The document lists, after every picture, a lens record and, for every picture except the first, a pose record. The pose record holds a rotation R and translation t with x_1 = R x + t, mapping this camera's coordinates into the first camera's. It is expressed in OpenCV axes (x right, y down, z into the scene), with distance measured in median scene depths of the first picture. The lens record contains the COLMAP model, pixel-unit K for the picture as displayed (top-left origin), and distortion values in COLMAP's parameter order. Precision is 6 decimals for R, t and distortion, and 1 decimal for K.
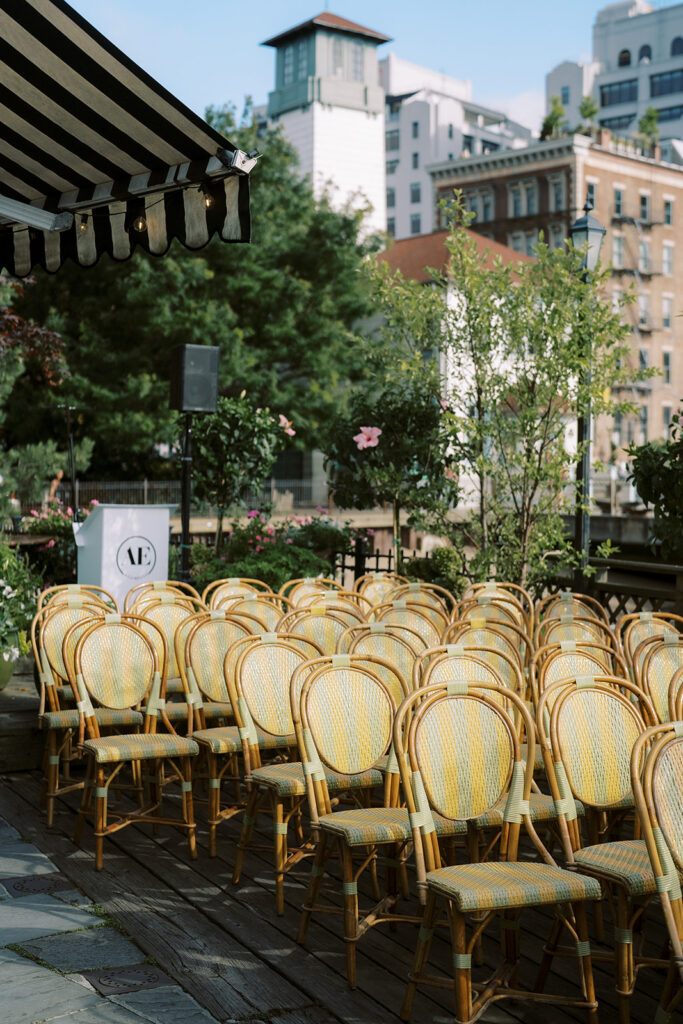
lens RADIAL K [[1409.6, 0, 341.5], [0, 1409.6, 512.0], [0, 0, 1]] dist [-0.188458, 0.772578]
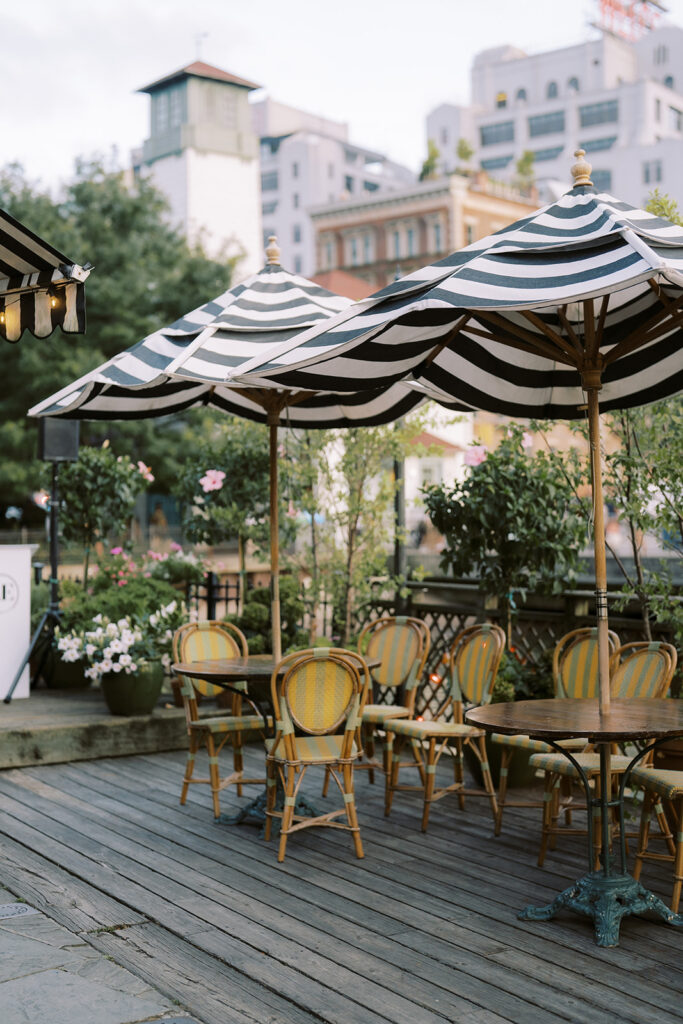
lens RADIAL K [[1409.6, 0, 341.5], [0, 1409.6, 512.0], [0, 0, 1]] dist [-0.188458, 0.772578]
pose [[0.996198, -0.021193, 0.084505, 0.022731], [0.023794, 0.999270, -0.029898, 0.007586], [-0.083810, 0.031795, 0.995974, -0.124381]]
